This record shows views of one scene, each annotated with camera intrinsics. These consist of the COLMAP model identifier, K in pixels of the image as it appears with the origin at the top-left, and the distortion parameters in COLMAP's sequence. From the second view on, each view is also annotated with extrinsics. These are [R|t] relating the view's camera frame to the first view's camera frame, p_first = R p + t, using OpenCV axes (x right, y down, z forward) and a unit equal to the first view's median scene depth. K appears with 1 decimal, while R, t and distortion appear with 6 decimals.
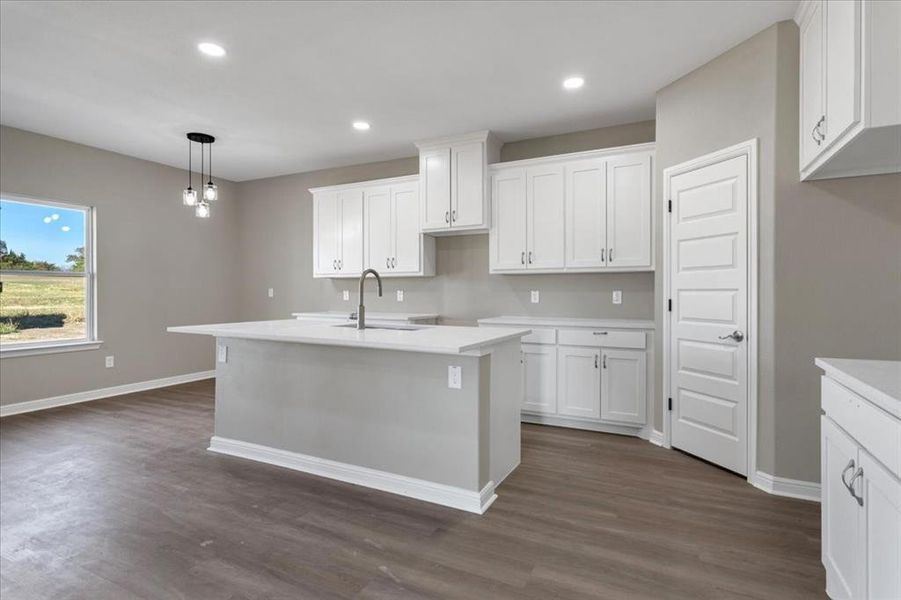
lens RADIAL K [[457.1, 0, 454.8], [0, 457.1, 299.2], [0, 0, 1]] dist [-0.009531, 0.004609]
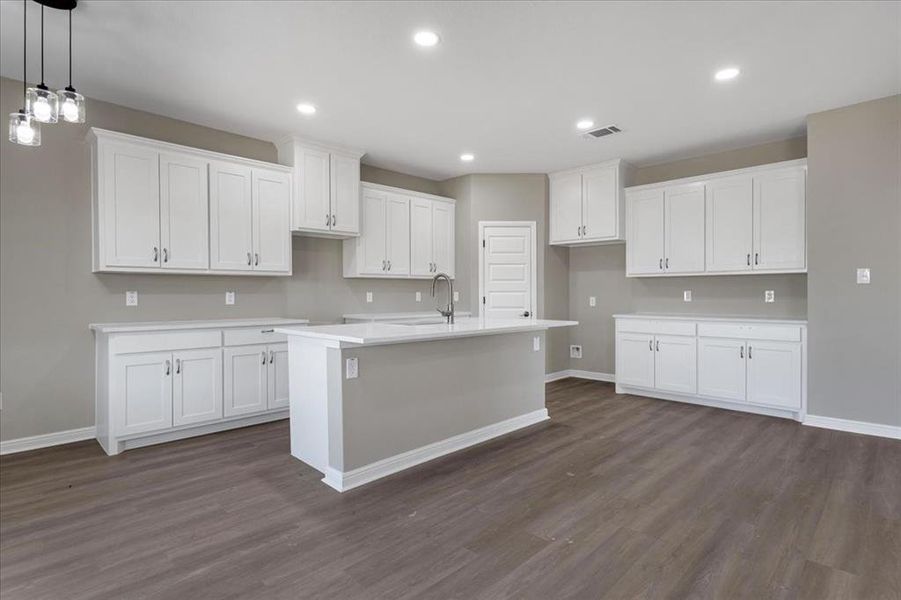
lens RADIAL K [[457.1, 0, 456.9], [0, 457.1, 297.1], [0, 0, 1]] dist [-0.009531, 0.004609]
pose [[0.308381, -0.008272, 0.951227, -1.034234], [0.018924, 0.999818, 0.002560, -0.004500], [-0.951075, 0.017212, 0.308481, 0.472049]]
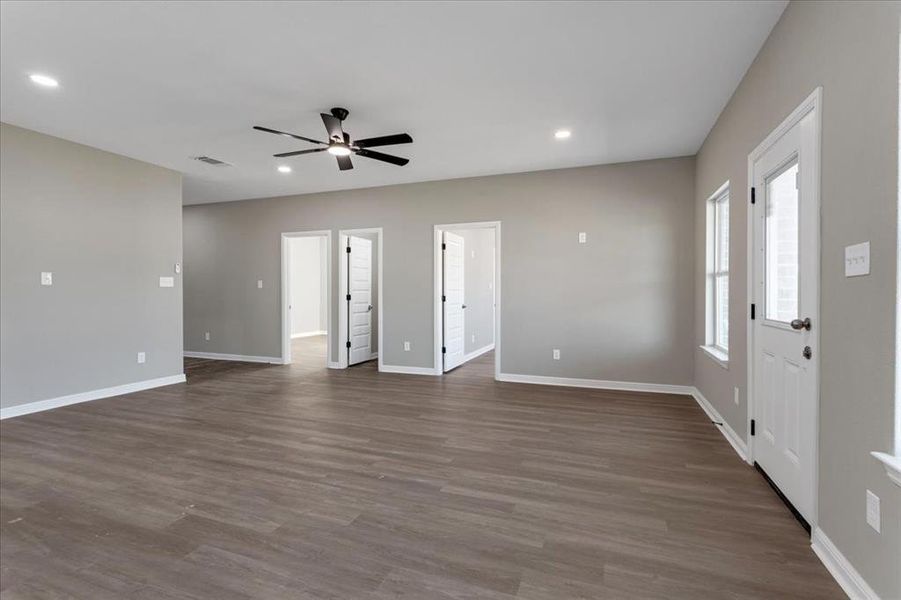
lens RADIAL K [[424.2, 0, 454.2], [0, 424.2, 294.9], [0, 0, 1]] dist [0.002154, 0.001075]
pose [[-0.994451, -0.000634, -0.105201, -0.784863], [-0.003117, 0.999721, 0.023433, -0.017106], [0.105157, 0.023631, -0.994175, 1.118946]]
